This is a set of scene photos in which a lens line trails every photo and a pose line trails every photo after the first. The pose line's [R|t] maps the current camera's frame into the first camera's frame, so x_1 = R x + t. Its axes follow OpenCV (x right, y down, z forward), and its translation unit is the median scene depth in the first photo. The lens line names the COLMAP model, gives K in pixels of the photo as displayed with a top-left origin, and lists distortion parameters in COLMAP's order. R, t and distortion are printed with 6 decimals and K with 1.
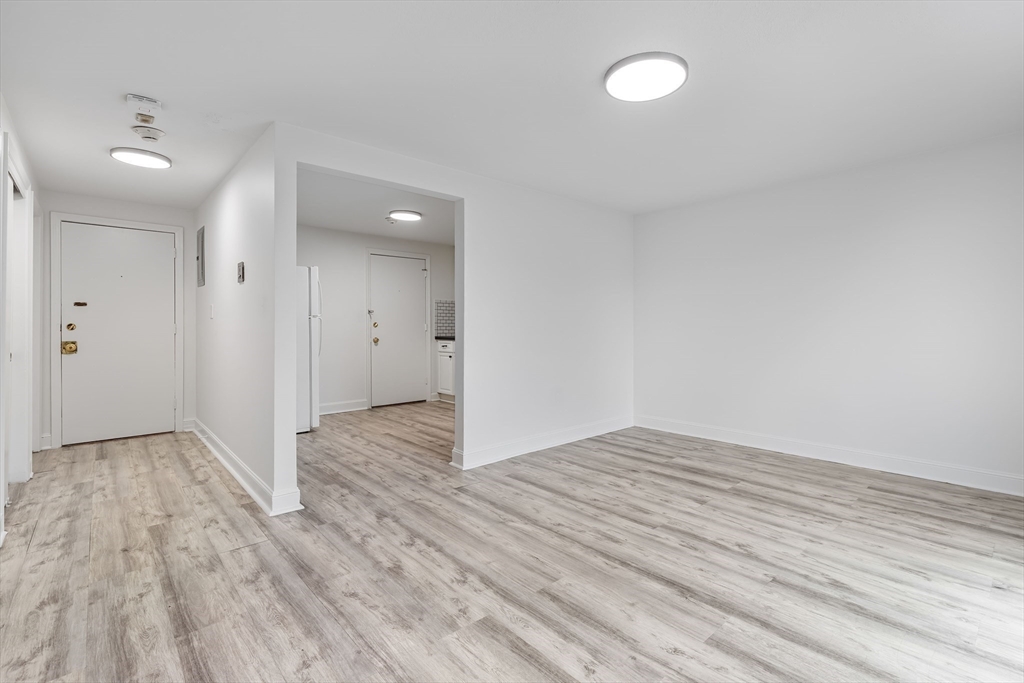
lens RADIAL K [[473.2, 0, 517.5], [0, 473.2, 331.5], [0, 0, 1]] dist [0.004870, -0.000163]
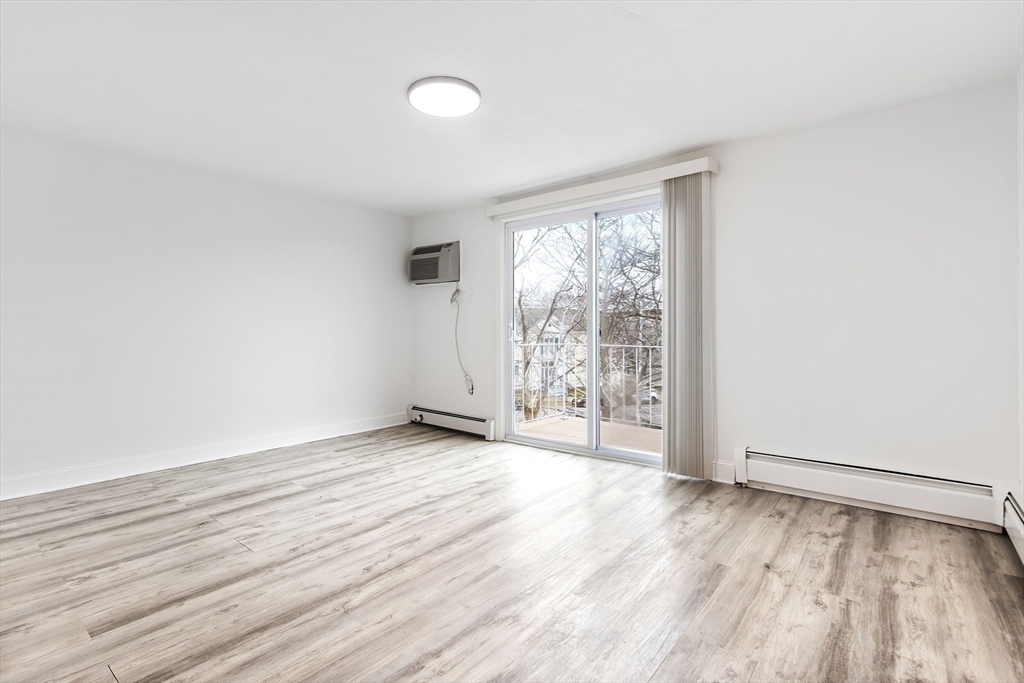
lens RADIAL K [[473.2, 0, 517.5], [0, 473.2, 331.5], [0, 0, 1]] dist [0.004870, -0.000163]
pose [[-0.162096, 0.002721, 0.986771, -0.710807], [0.011845, 0.999930, -0.000812, 0.011217], [-0.986704, 0.011557, -0.162117, 0.839573]]
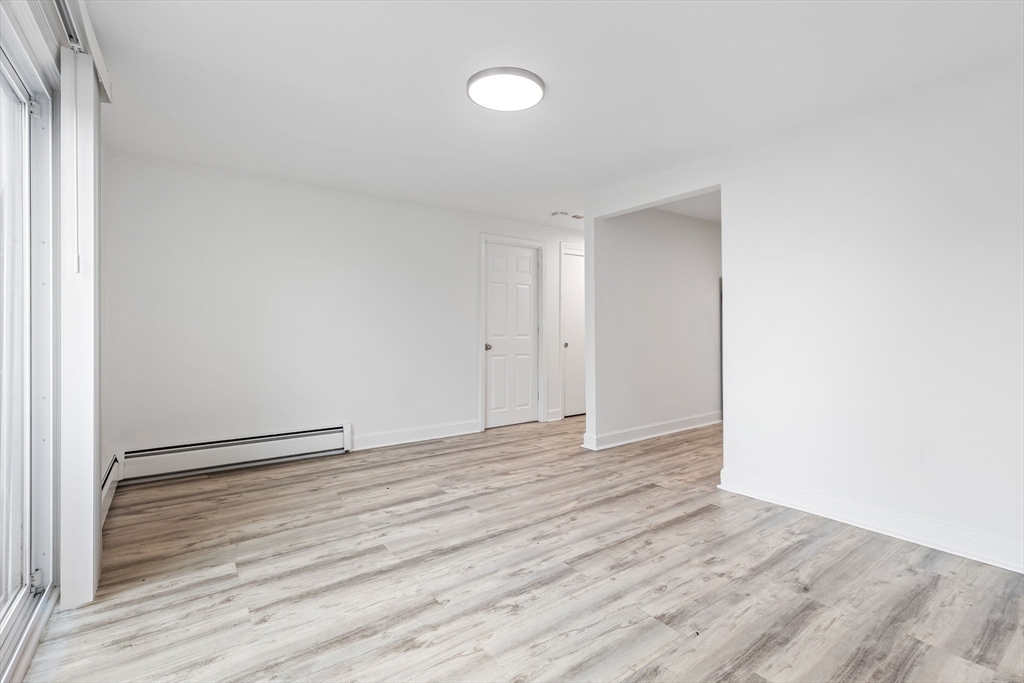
lens RADIAL K [[473.2, 0, 517.5], [0, 473.2, 331.5], [0, 0, 1]] dist [0.004870, -0.000163]
pose [[-0.104055, 0.008131, -0.994538, 1.089942], [-0.006713, 0.999938, 0.008878, -0.013835], [0.994549, 0.007600, -0.103994, 0.942321]]
